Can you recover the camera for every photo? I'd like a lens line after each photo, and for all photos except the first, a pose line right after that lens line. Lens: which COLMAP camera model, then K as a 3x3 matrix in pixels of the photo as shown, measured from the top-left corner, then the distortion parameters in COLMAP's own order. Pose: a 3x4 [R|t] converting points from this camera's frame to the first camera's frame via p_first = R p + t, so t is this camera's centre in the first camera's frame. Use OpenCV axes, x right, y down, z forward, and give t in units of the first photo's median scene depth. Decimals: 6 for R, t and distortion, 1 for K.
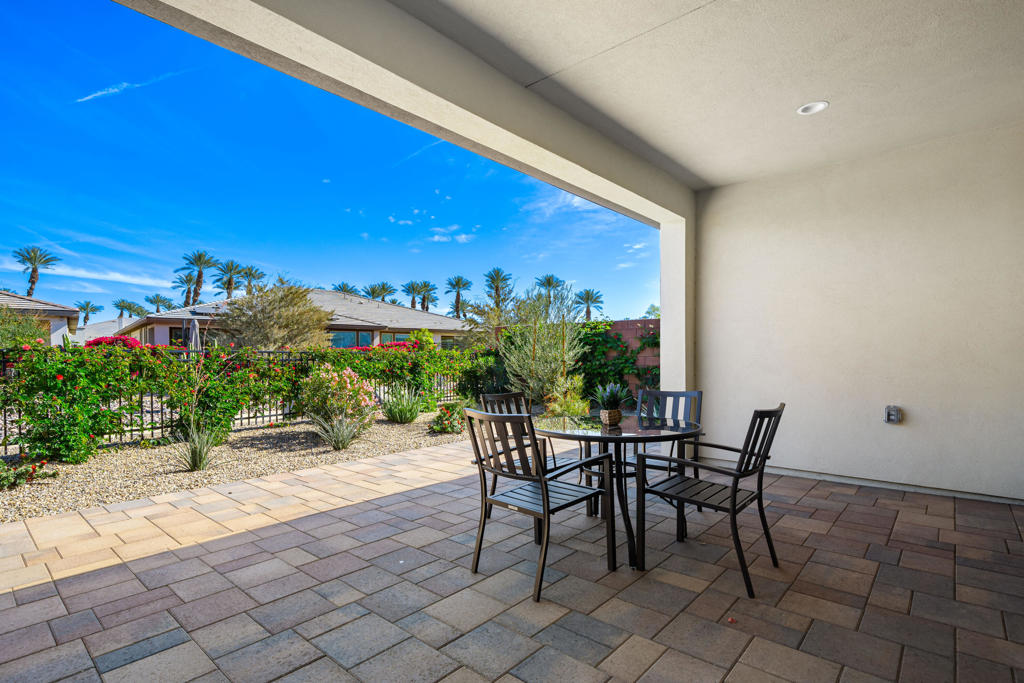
lens RADIAL K [[502.1, 0, 513.7], [0, 502.1, 345.3], [0, 0, 1]] dist [0.001051, 0.000018]
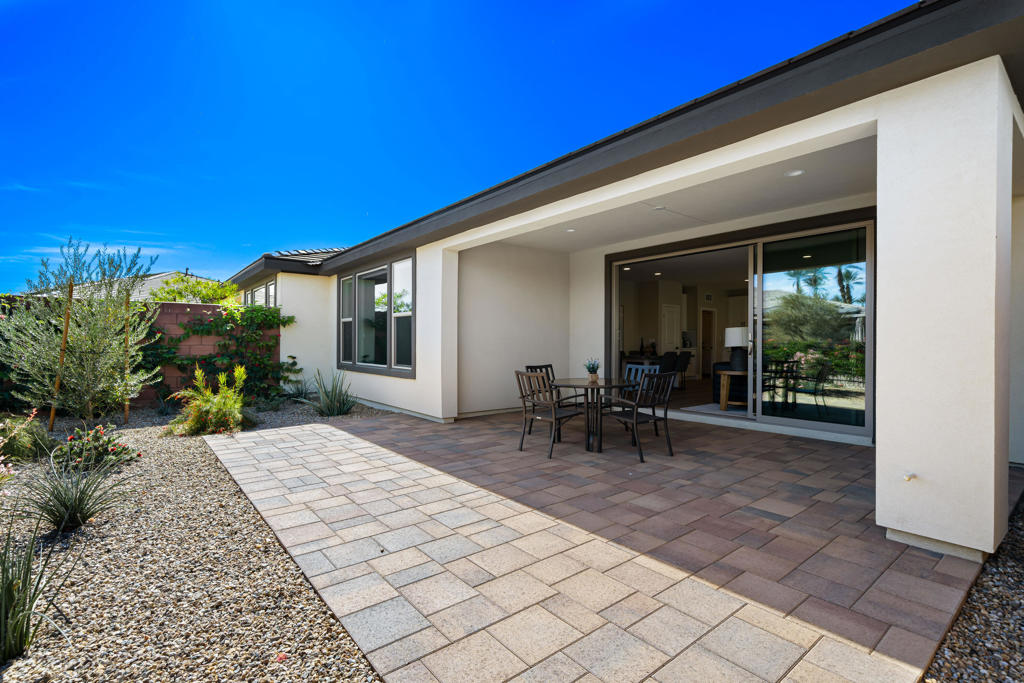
lens RADIAL K [[475.2, 0, 513.5], [0, 475.2, 342.4], [0, 0, 1]] dist [-0.000553, -0.000056]
pose [[0.175786, 0.003181, 0.984423, -1.469659], [-0.015044, 0.999887, -0.000545, 0.025393], [-0.984313, -0.014713, 0.175814, 0.932052]]
